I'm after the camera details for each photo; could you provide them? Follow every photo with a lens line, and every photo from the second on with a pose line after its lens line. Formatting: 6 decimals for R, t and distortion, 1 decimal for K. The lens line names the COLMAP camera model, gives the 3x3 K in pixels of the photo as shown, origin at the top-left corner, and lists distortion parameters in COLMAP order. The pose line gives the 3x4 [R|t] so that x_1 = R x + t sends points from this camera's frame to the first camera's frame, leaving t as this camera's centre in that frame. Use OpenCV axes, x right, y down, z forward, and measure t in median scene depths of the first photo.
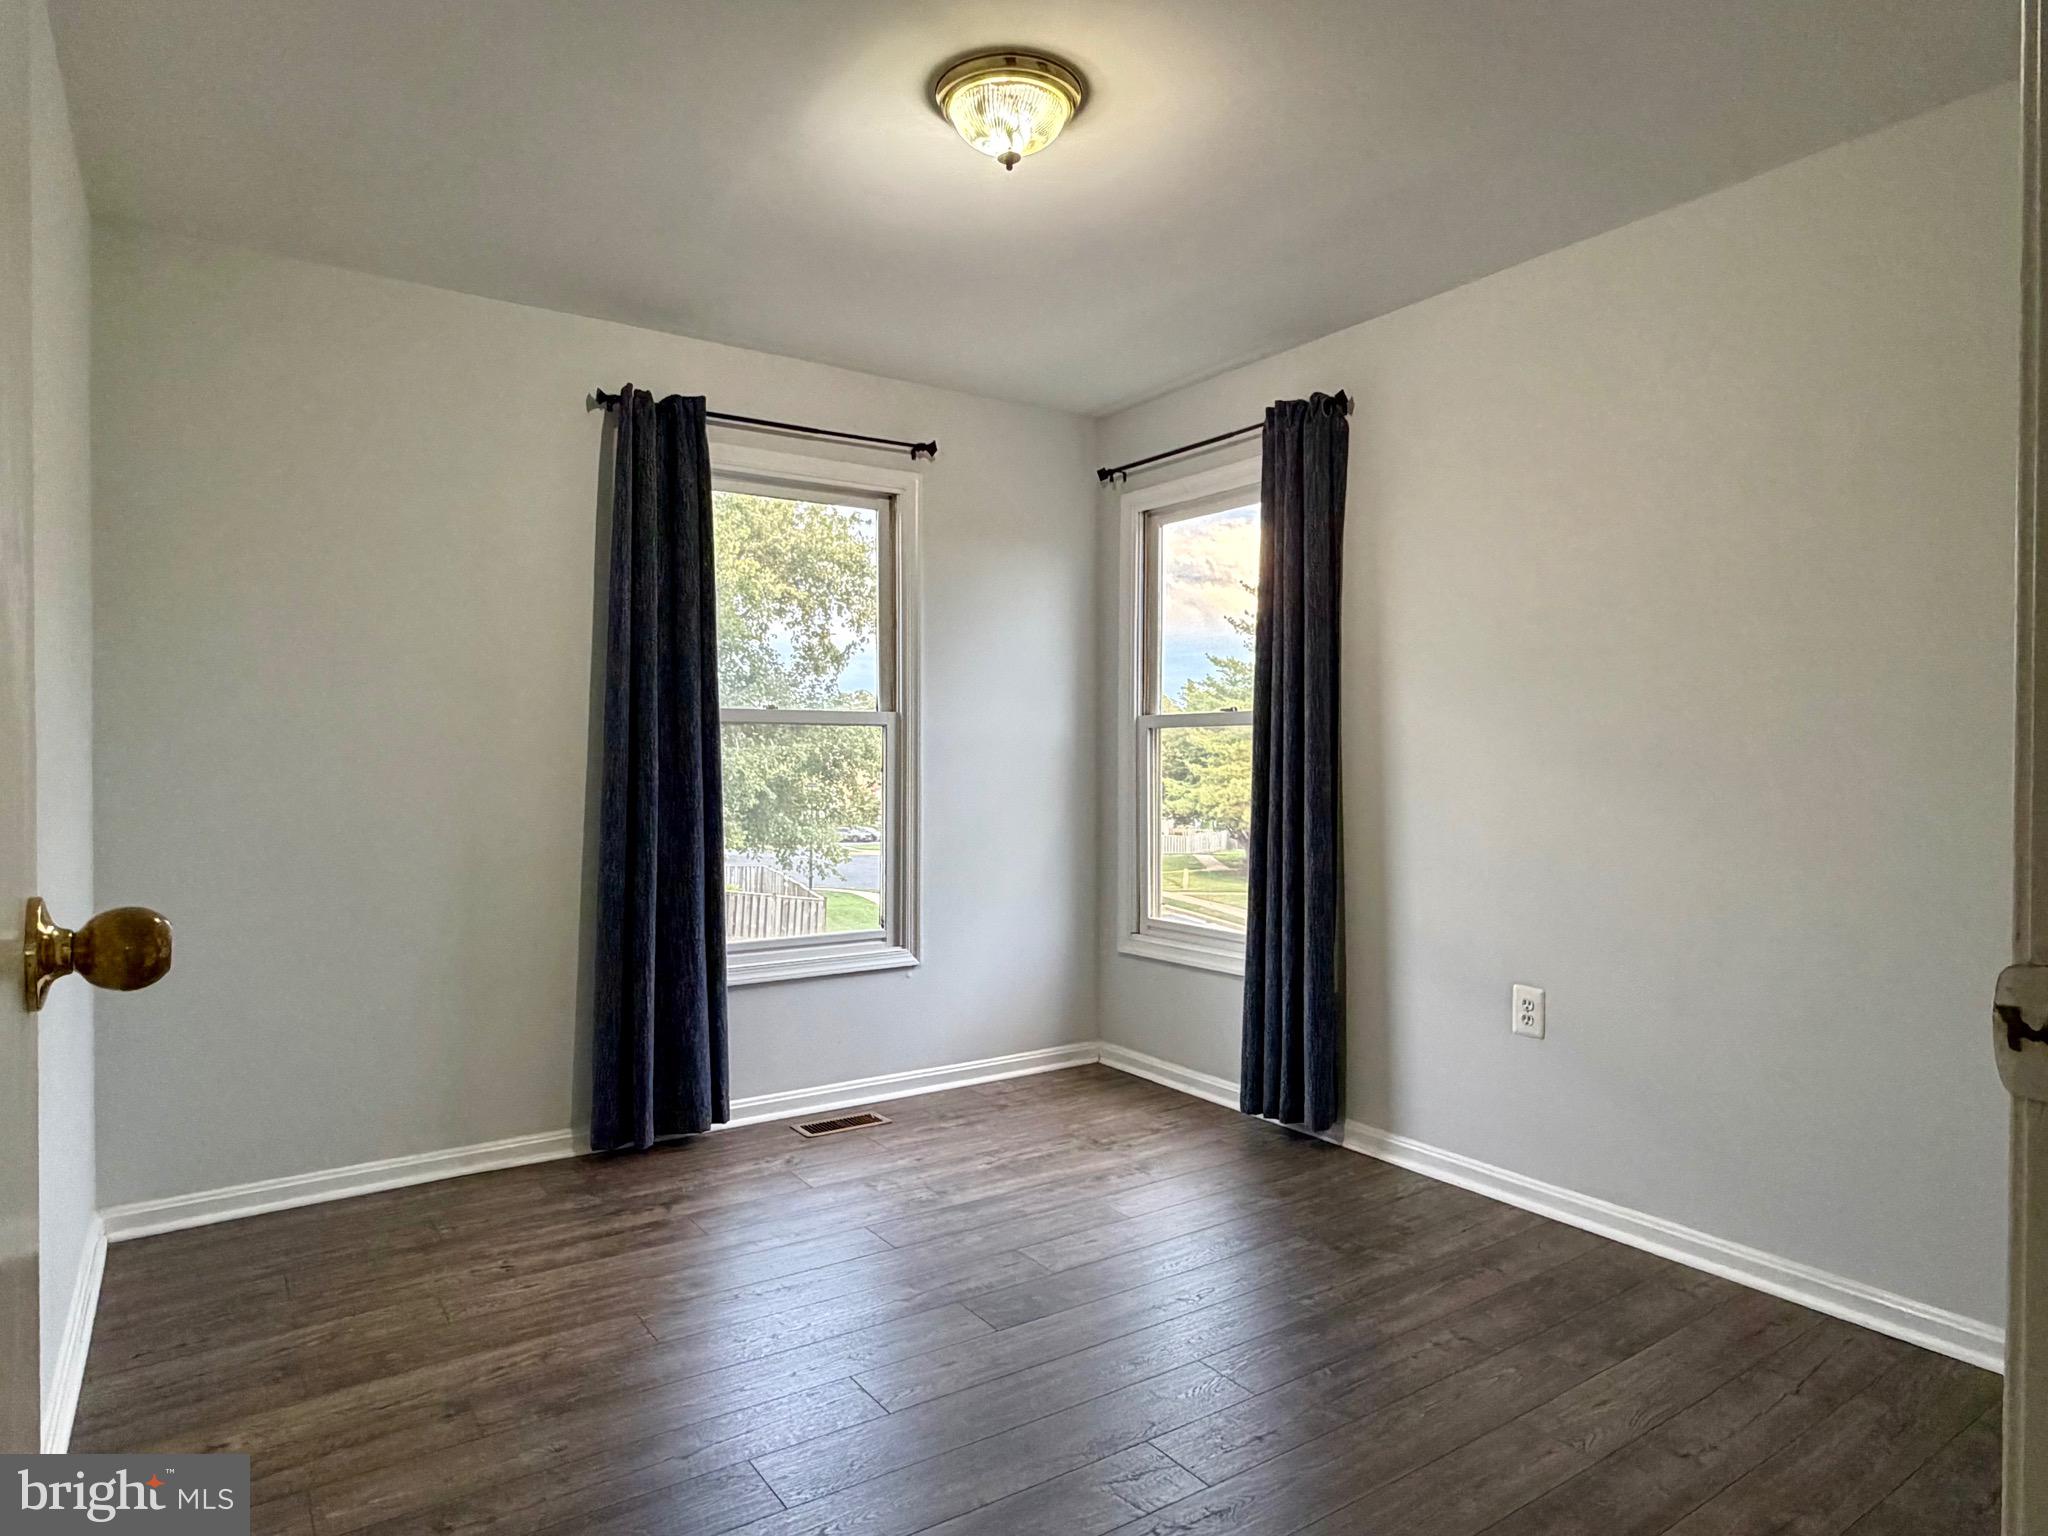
lens RADIAL K [[1152.0, 0, 993.8], [0, 1152.0, 778.7], [0, 0, 1]] dist [-0.000856, -0.000401]
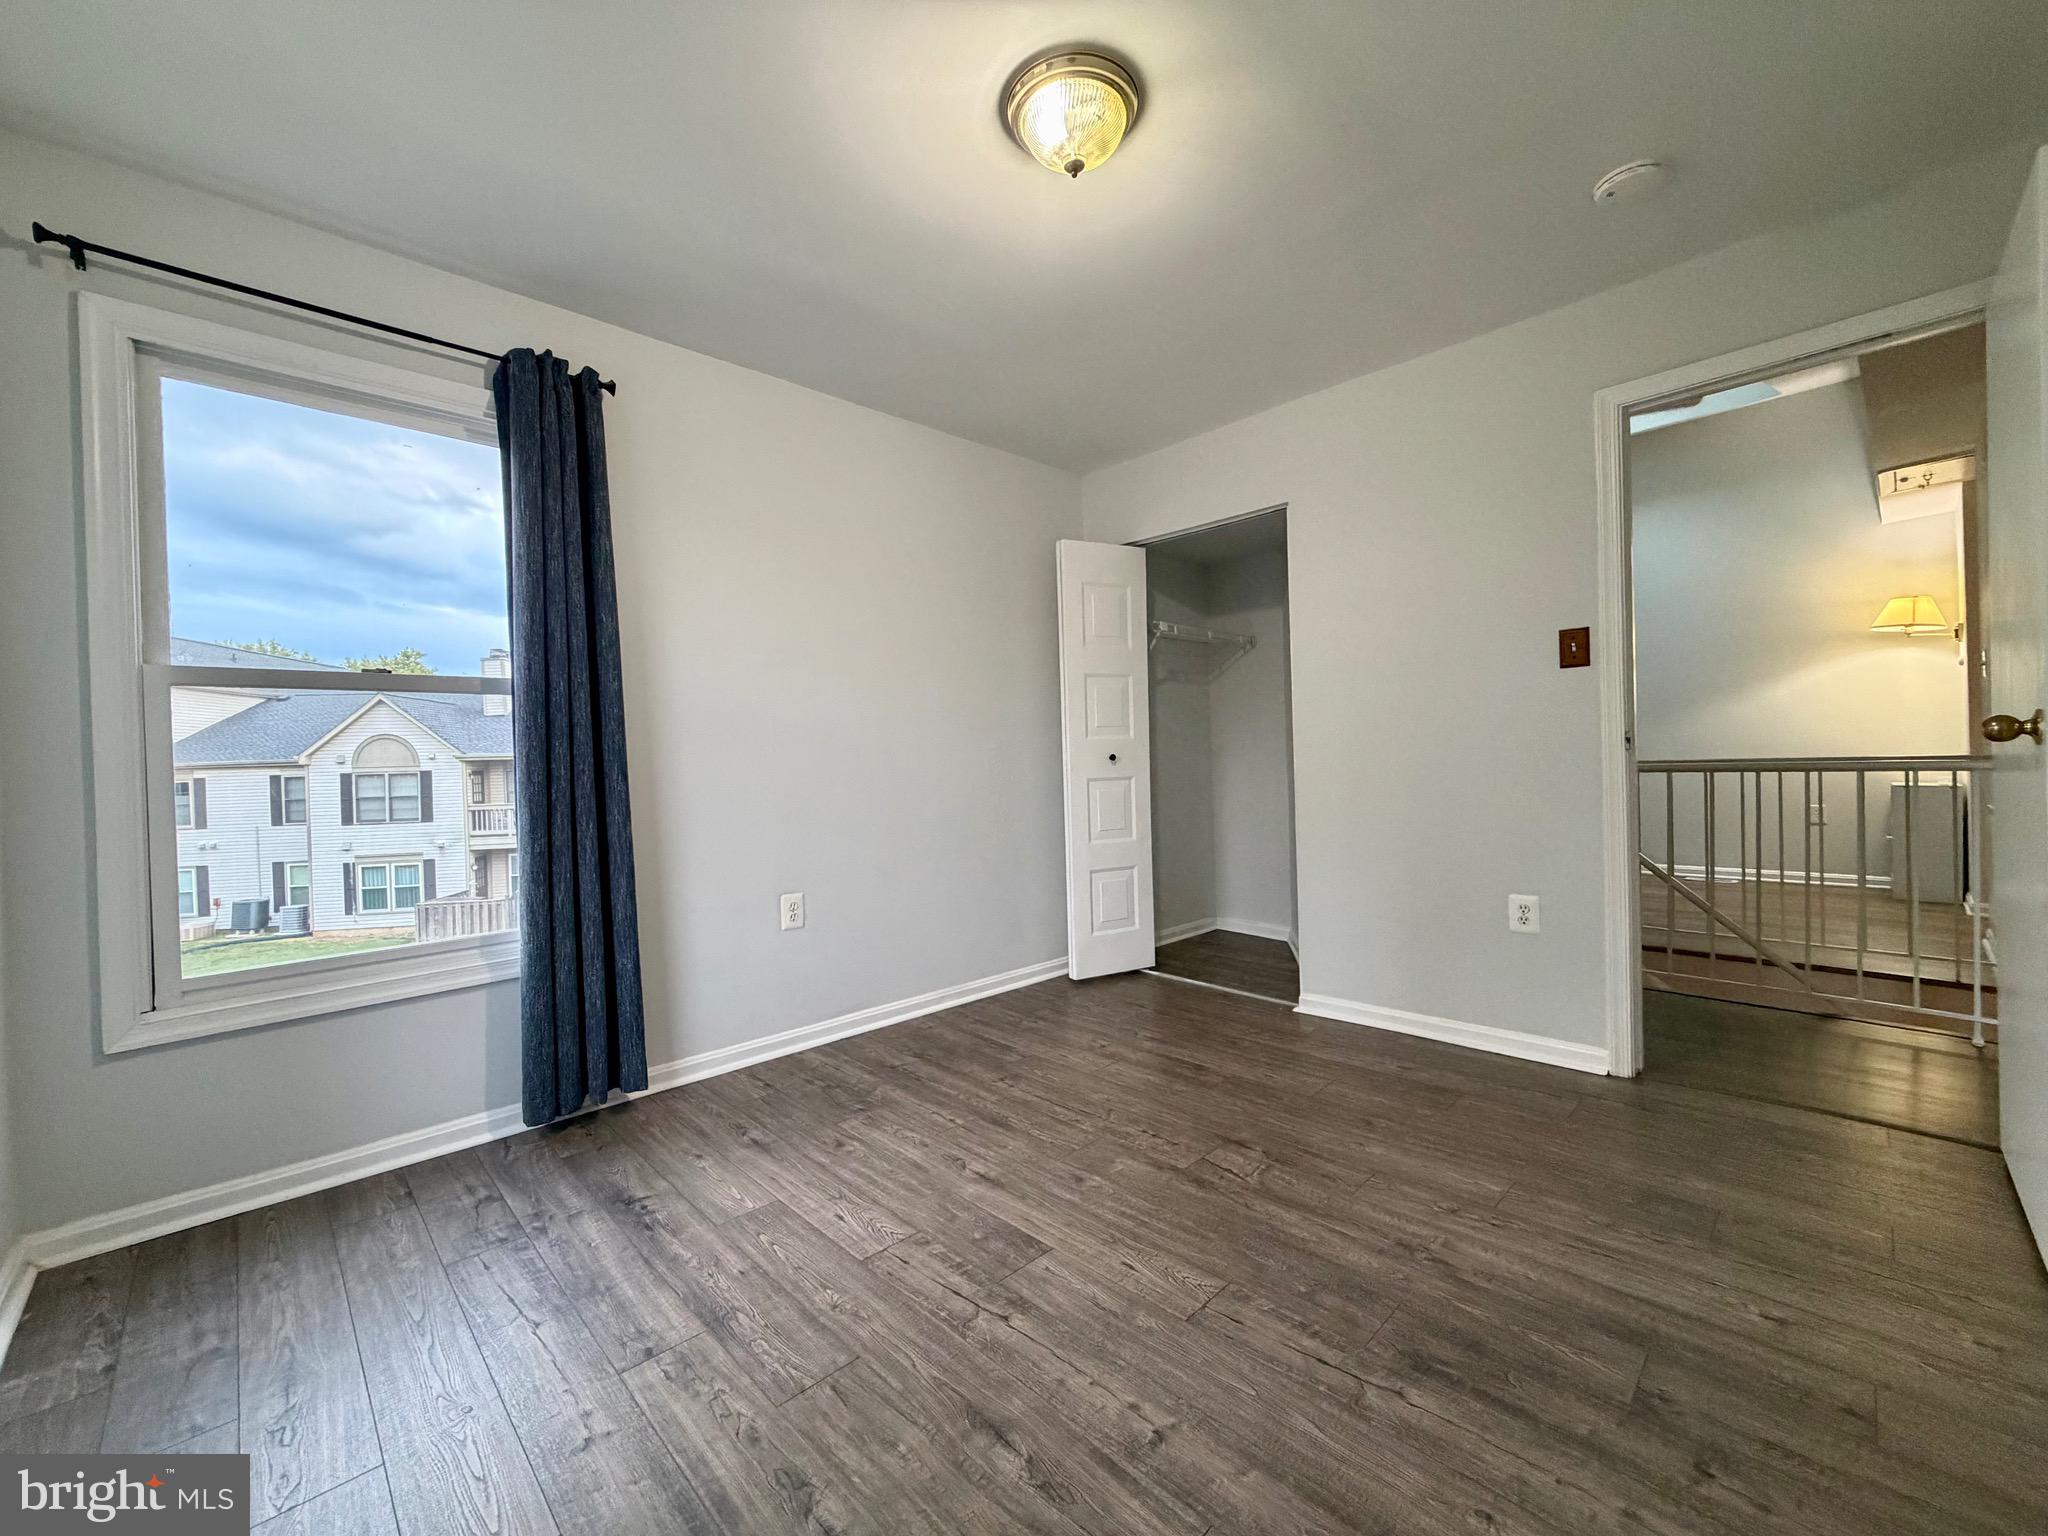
lens RADIAL K [[814.0, 0, 1017.8], [0, 814.0, 766.4], [0, 0, 1]] dist [-0.000033, 0.000029]
pose [[-0.159173, -0.010175, 0.987198, -0.559212], [0.039101, 0.999097, 0.016602, 0.017987], [-0.986476, 0.041243, -0.158631, 0.871386]]
